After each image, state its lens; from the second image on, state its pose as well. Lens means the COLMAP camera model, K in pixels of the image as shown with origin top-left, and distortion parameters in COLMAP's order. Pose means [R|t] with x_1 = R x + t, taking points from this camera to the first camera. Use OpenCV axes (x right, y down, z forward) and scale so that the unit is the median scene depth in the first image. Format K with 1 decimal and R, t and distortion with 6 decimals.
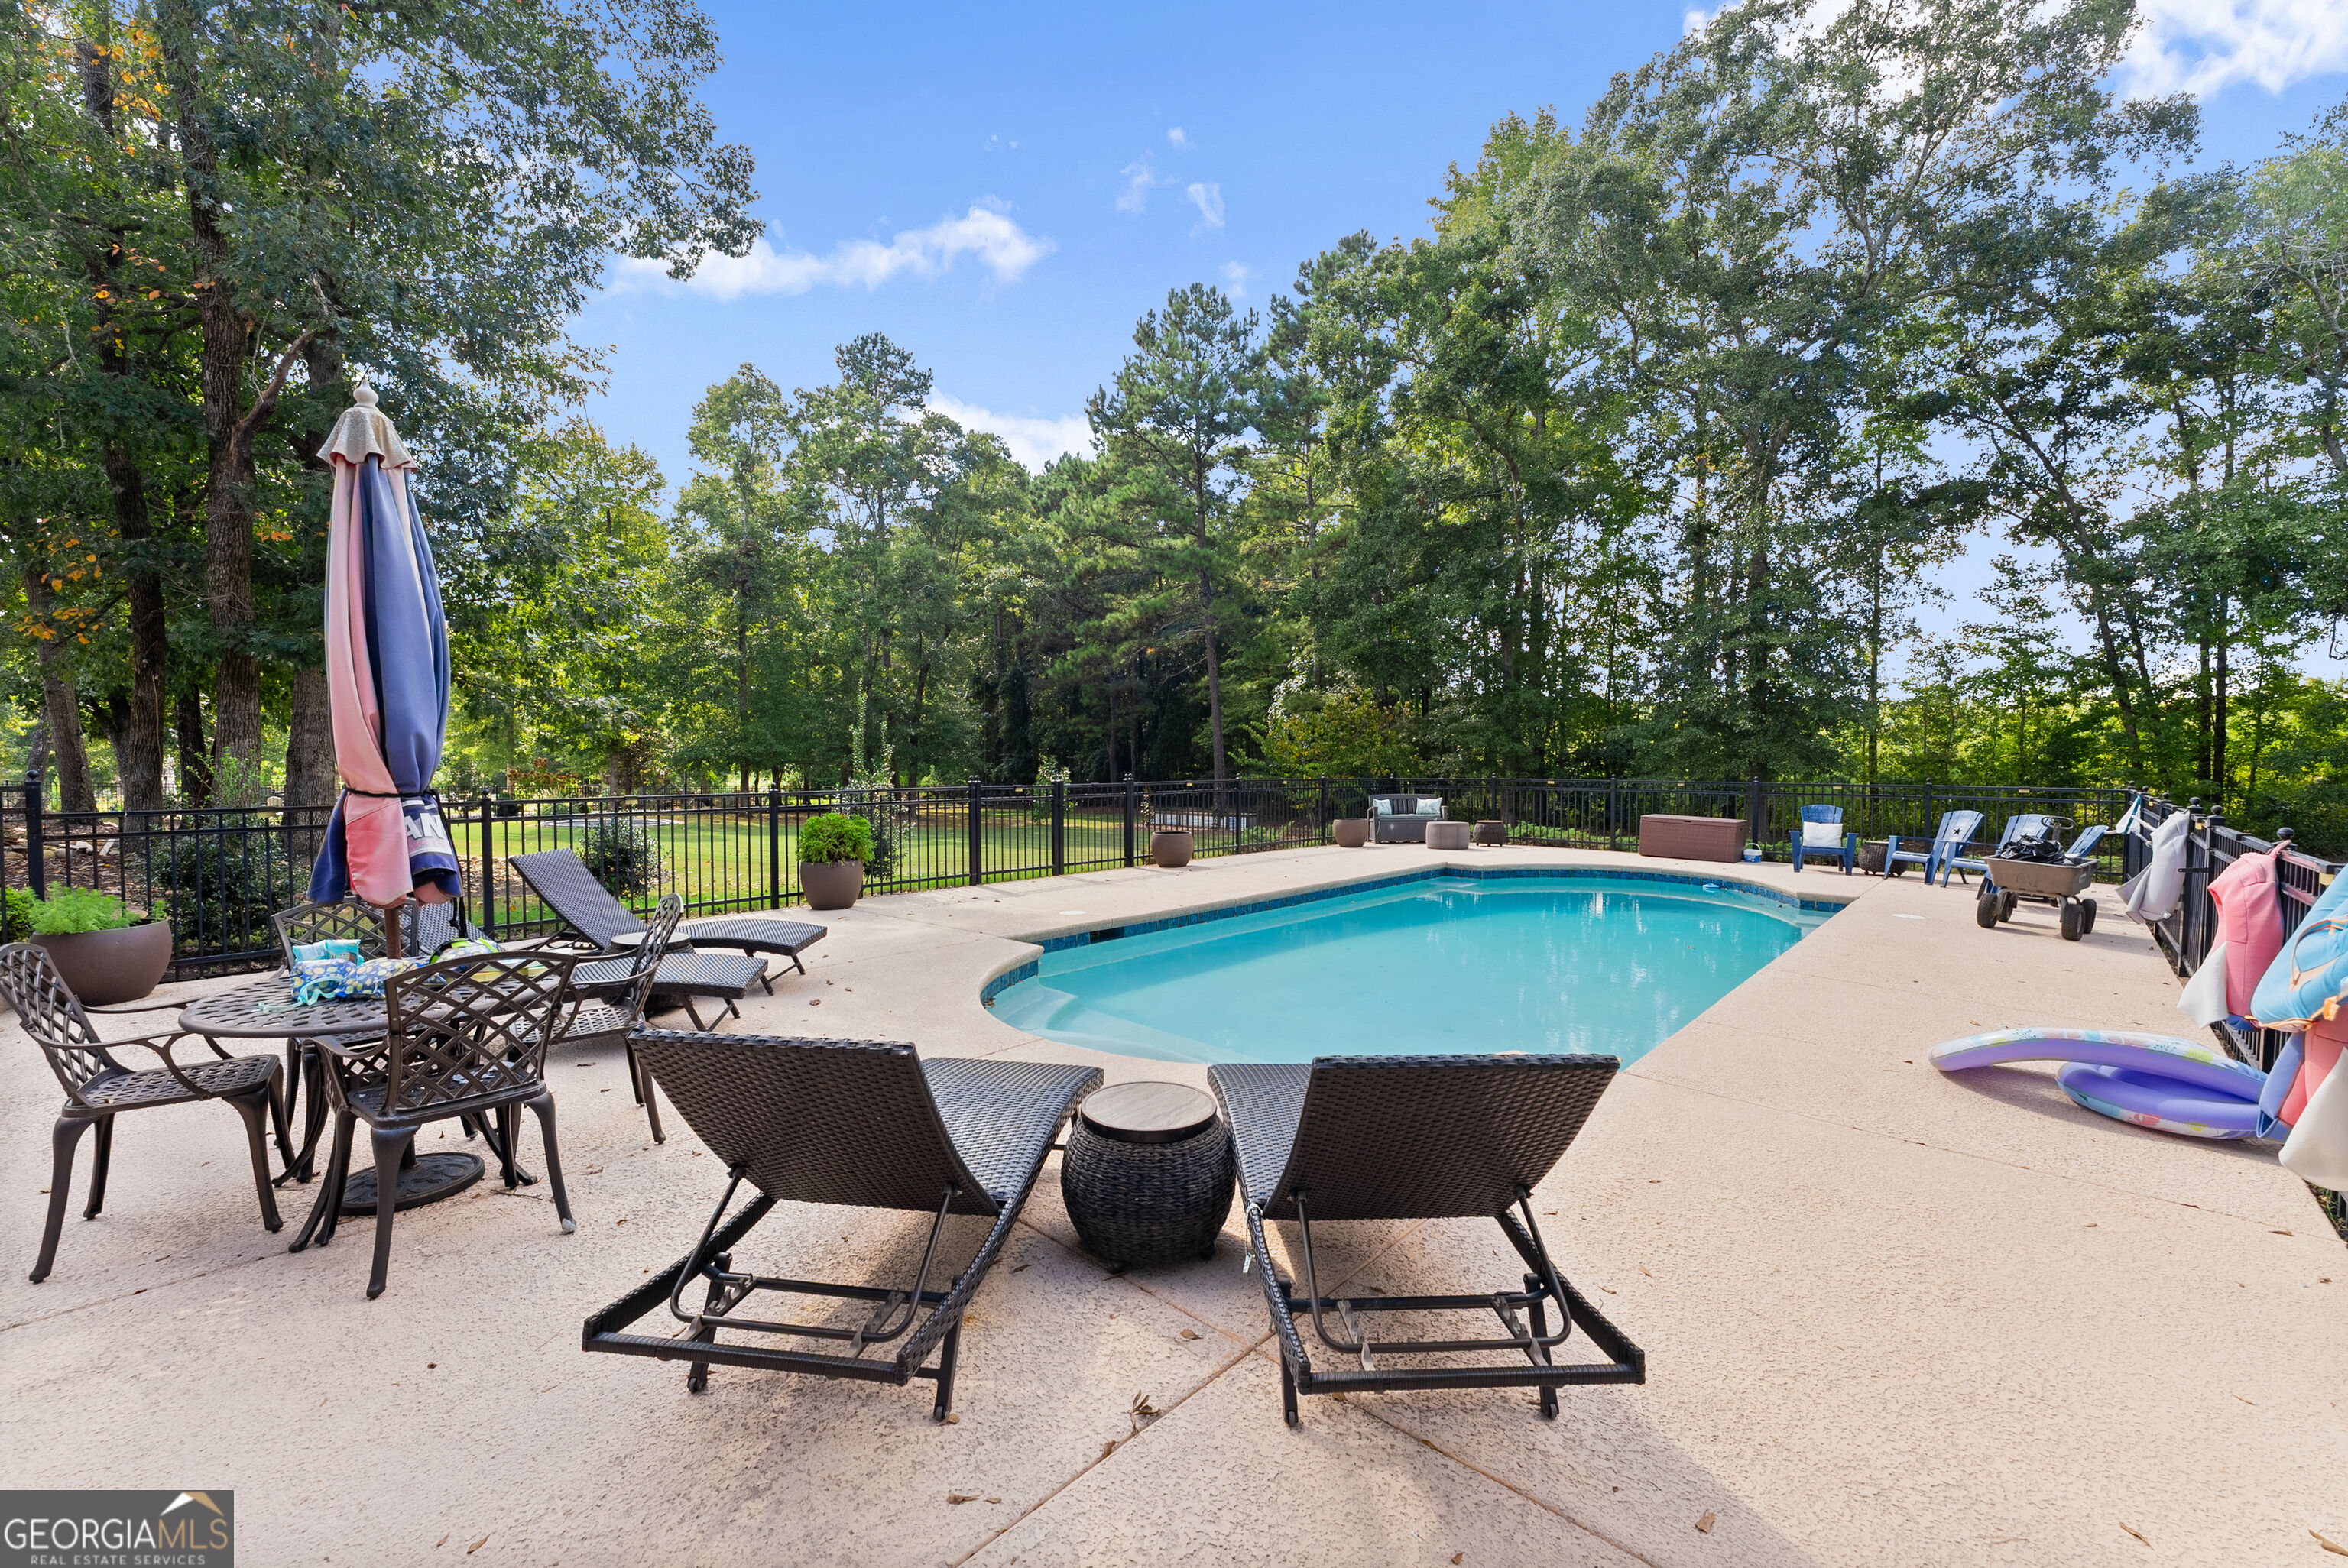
lens RADIAL K [[953.0, 0, 1153.6], [0, 953.0, 774.7], [0, 0, 1]] dist [-0.004269, -0.000926]
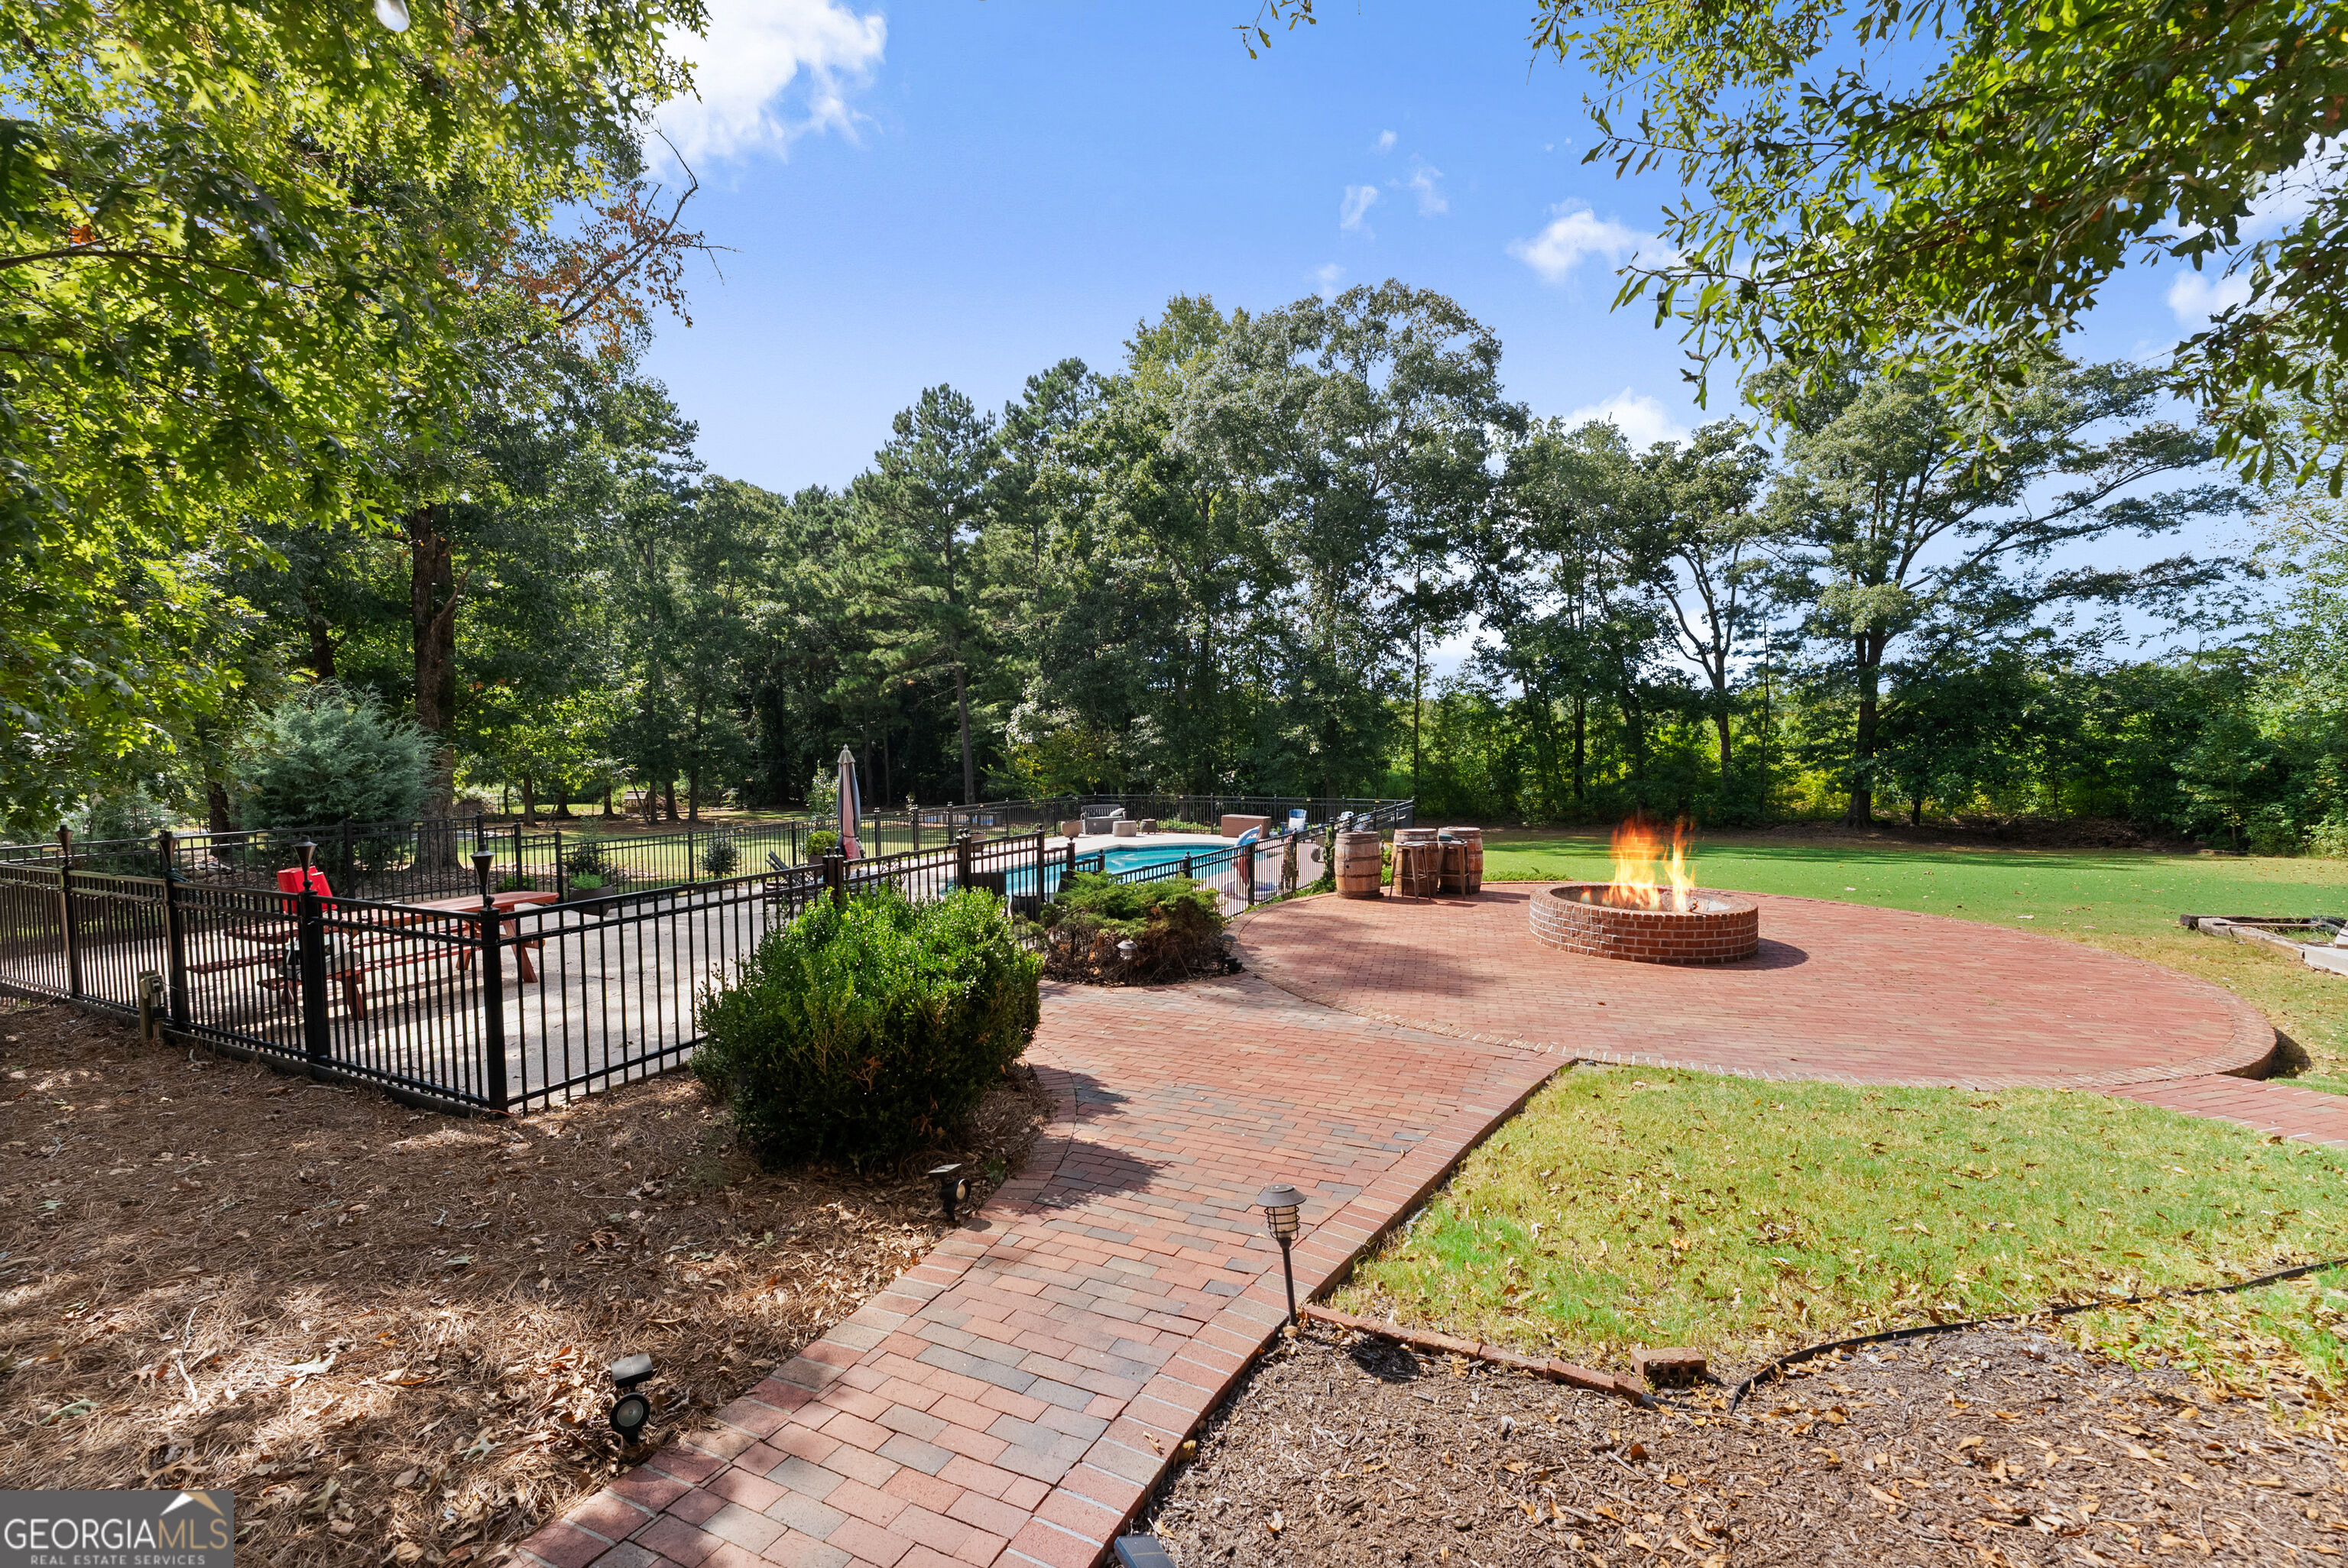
lens RADIAL K [[953.0, 0, 1173.9], [0, 953.0, 783.8], [0, 0, 1]] dist [-0.004269, -0.000926]
pose [[0.953248, -0.017521, 0.301681, -0.053347], [0.011142, 0.999677, 0.022851, -0.023654], [-0.301984, -0.018421, 0.953135, -0.281280]]
